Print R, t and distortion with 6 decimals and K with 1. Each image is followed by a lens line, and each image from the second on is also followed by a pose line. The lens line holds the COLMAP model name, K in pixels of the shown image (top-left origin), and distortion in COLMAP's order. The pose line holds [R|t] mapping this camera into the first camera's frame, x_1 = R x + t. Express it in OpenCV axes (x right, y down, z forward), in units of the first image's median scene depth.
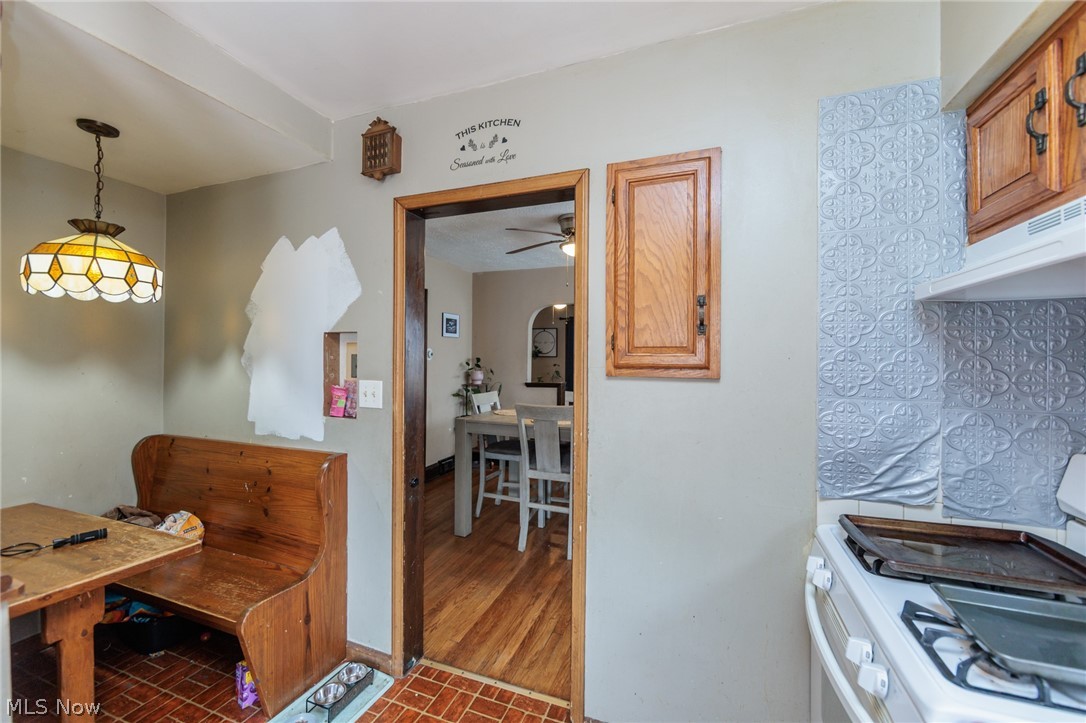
lens RADIAL K [[433.2, 0, 544.8], [0, 433.2, 356.5], [0, 0, 1]] dist [-0.002672, -0.000201]
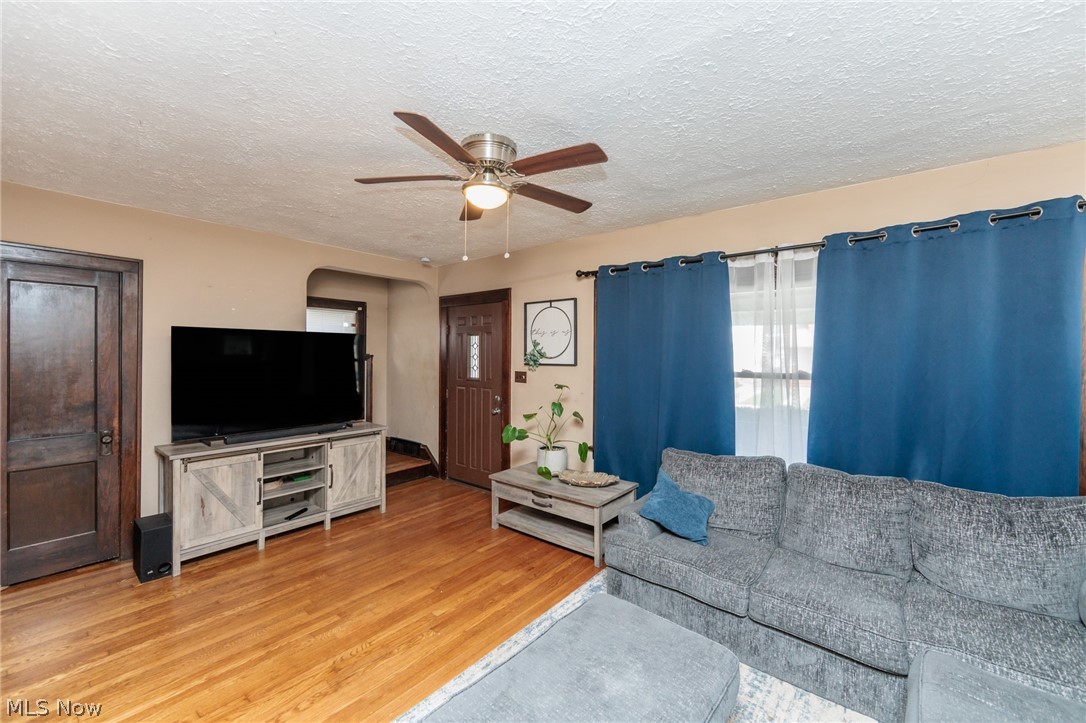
lens RADIAL K [[429.2, 0, 544.9], [0, 429.2, 356.9], [0, 0, 1]] dist [-0.001591, -0.000264]
pose [[0.953221, 0.000956, -0.302272, 0.647667], [-0.001250, 0.999999, -0.000779, -0.036597], [0.302271, 0.001121, 0.953221, 2.964138]]
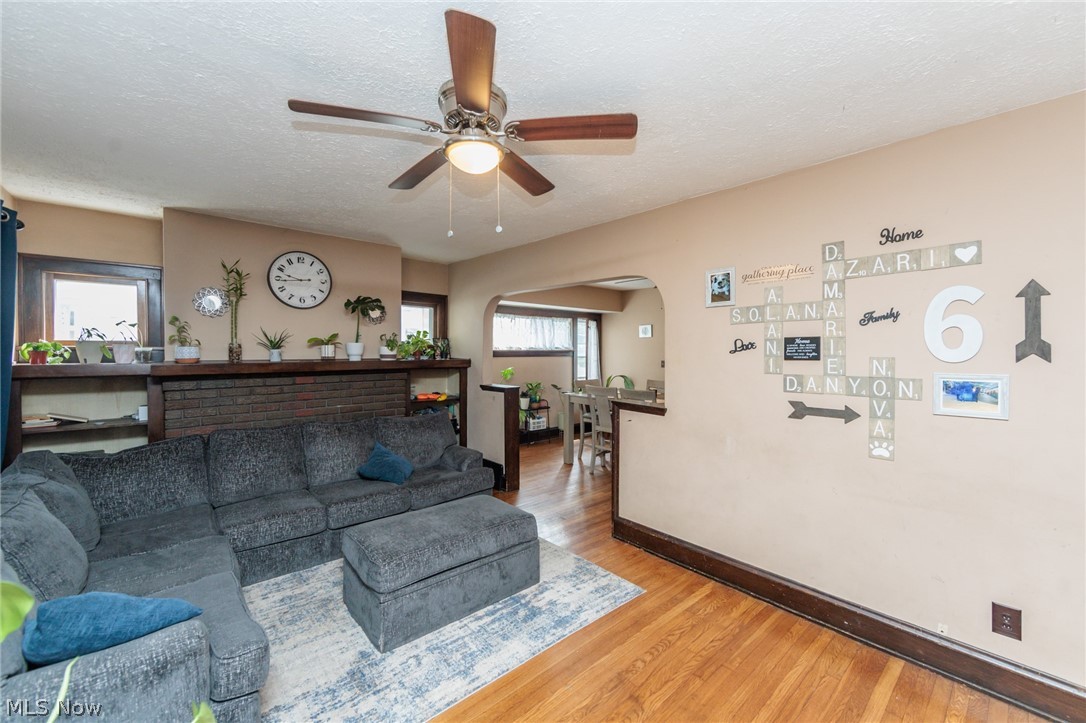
lens RADIAL K [[429.2, 0, 544.9], [0, 429.2, 356.9], [0, 0, 1]] dist [-0.001591, -0.000264]
pose [[-0.887060, -0.018871, 0.461269, -0.470830], [-0.010112, 0.999719, 0.021454, -0.047458], [-0.461544, 0.014367, -0.887001, 4.842680]]
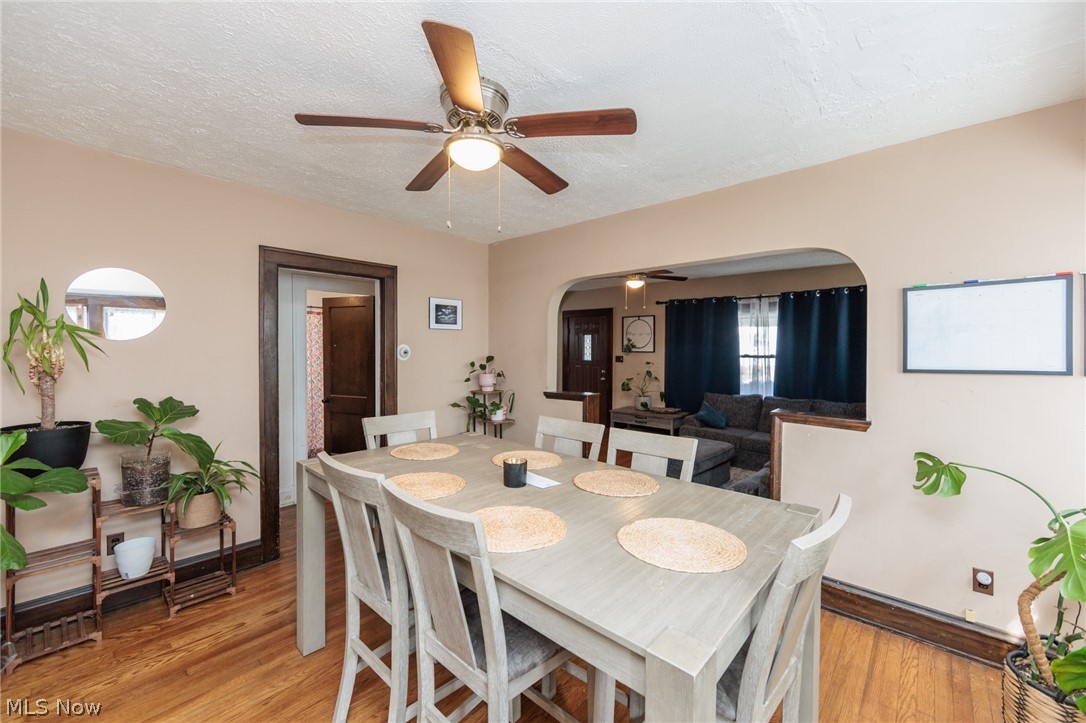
lens RADIAL K [[429.2, 0, 544.9], [0, 429.2, 356.9], [0, 0, 1]] dist [-0.001591, -0.000264]
pose [[0.931405, 0.007966, -0.363896, 0.641136], [-0.000277, 0.999776, 0.021177, -0.035613], [0.363983, -0.019623, 0.931199, 1.044073]]
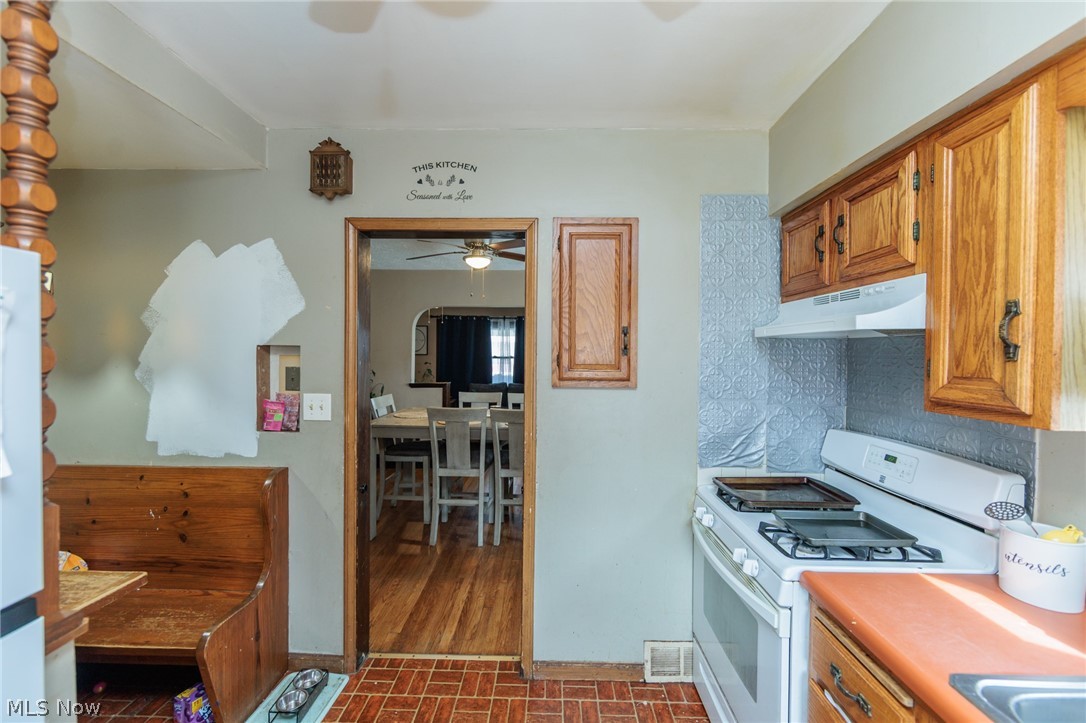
lens RADIAL K [[433.2, 0, 544.8], [0, 433.2, 356.5], [0, 0, 1]] dist [-0.002672, -0.000201]
pose [[0.942234, -0.002031, 0.334949, -0.256659], [-0.003005, 0.999890, 0.014516, -0.052486], [-0.334942, -0.014684, 0.942124, -0.149283]]
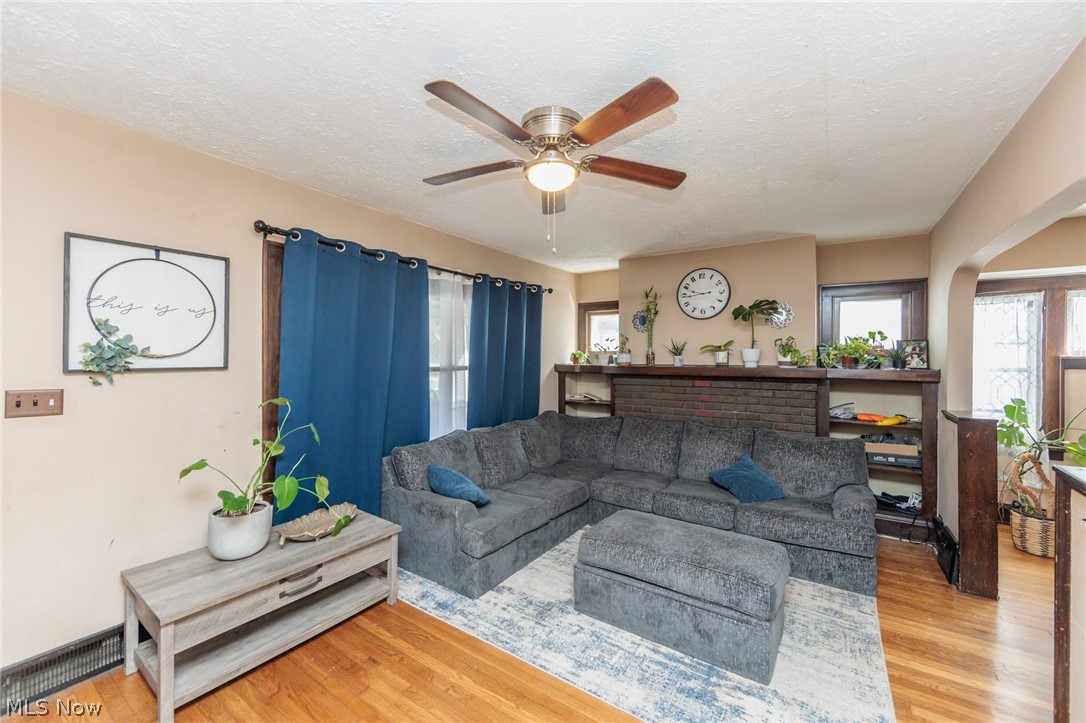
lens RADIAL K [[429.2, 0, 544.9], [0, 429.2, 356.9], [0, 0, 1]] dist [-0.001591, -0.000264]
pose [[0.224353, -0.007238, 0.974481, -0.915277], [0.002015, 0.999974, 0.006964, -0.039456], [-0.974506, 0.000401, 0.224361, 3.824094]]
